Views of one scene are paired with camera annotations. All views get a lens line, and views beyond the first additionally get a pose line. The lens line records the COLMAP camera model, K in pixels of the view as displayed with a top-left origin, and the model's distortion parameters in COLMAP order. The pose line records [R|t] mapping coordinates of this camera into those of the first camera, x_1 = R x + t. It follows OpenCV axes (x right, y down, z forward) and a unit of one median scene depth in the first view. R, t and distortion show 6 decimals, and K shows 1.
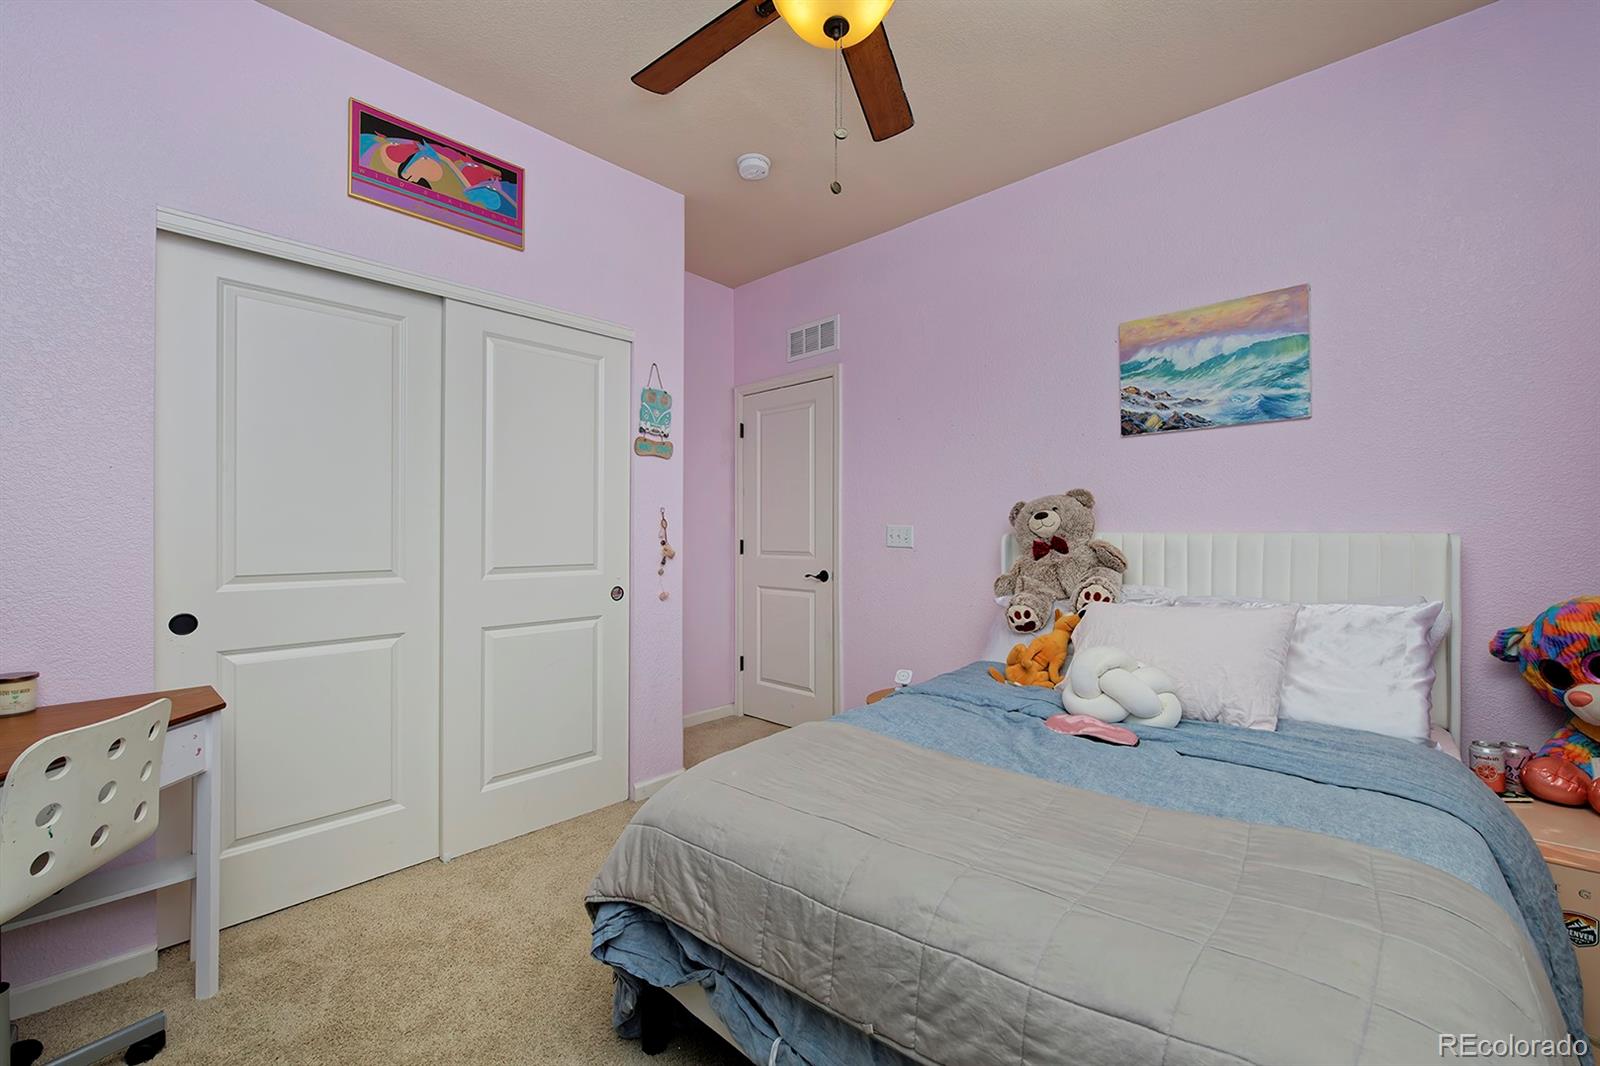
lens RADIAL K [[667.7, 0, 800.4], [0, 667.7, 527.7], [0, 0, 1]] dist [0.000548, 0.000032]
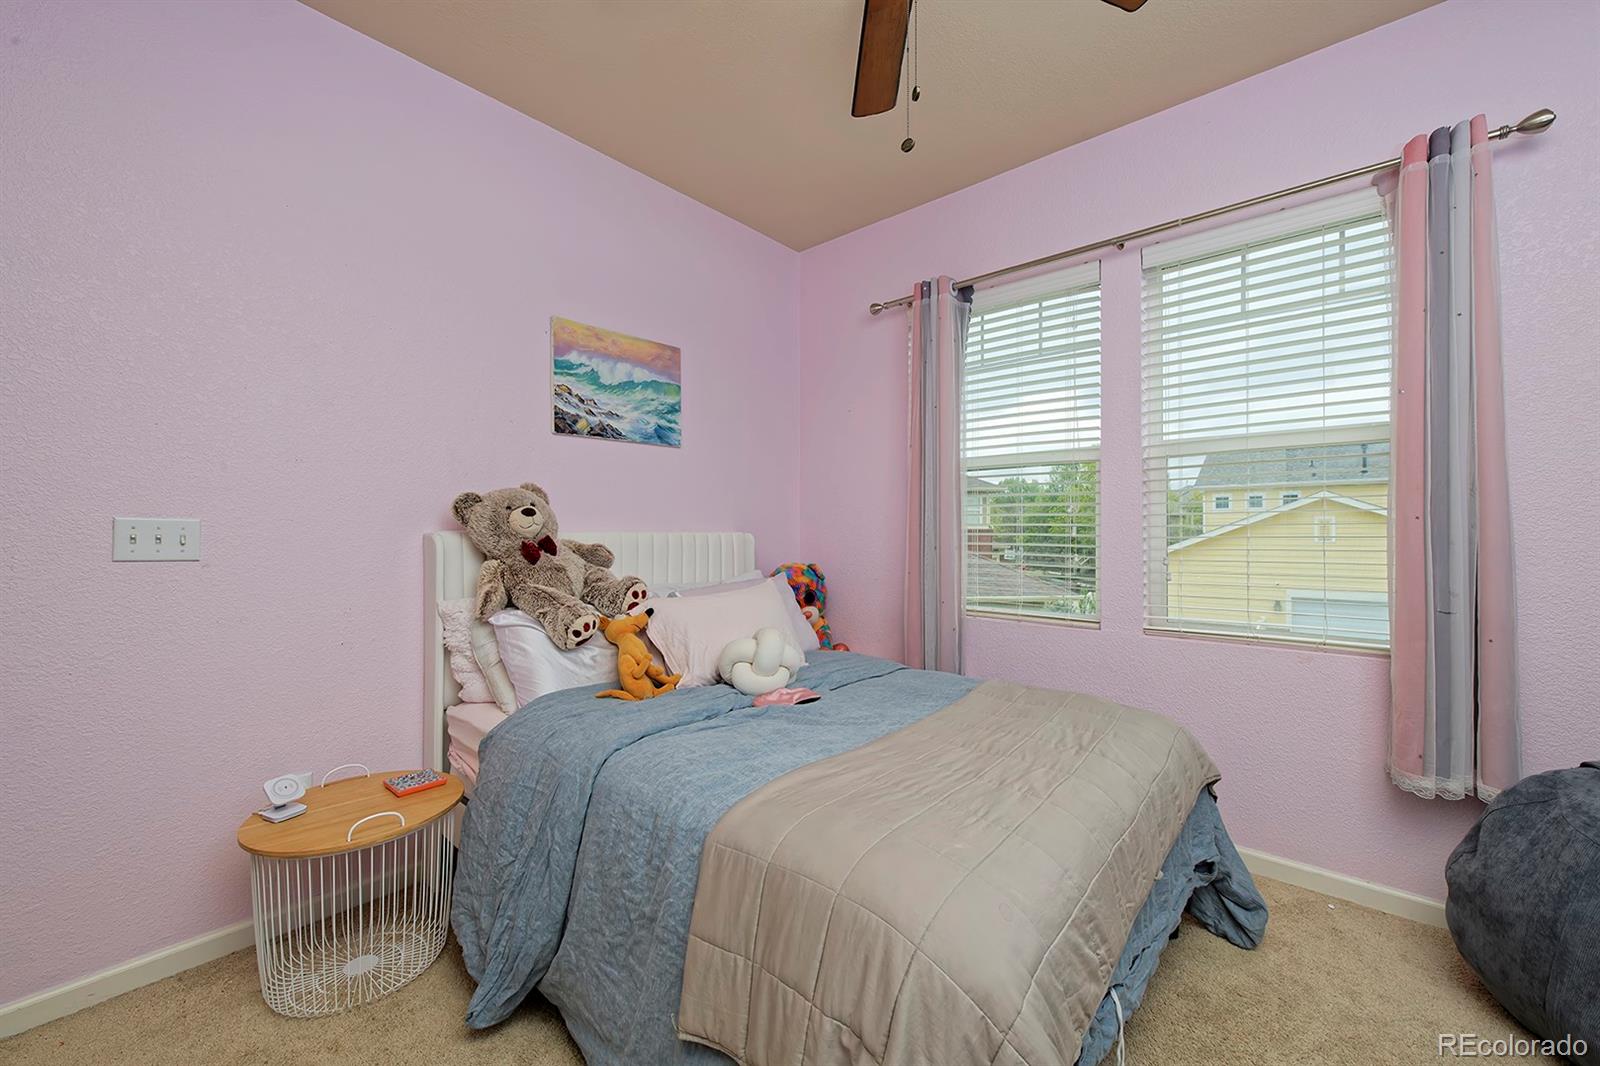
lens RADIAL K [[633.5, 0, 802.1], [0, 633.5, 534.2], [0, 0, 1]] dist [0.002916, 0.000353]
pose [[-0.030875, -0.002881, 0.999519, -0.480758], [-0.005628, 0.999980, 0.002709, 0.006526], [-0.999507, -0.005541, -0.030891, 0.708040]]
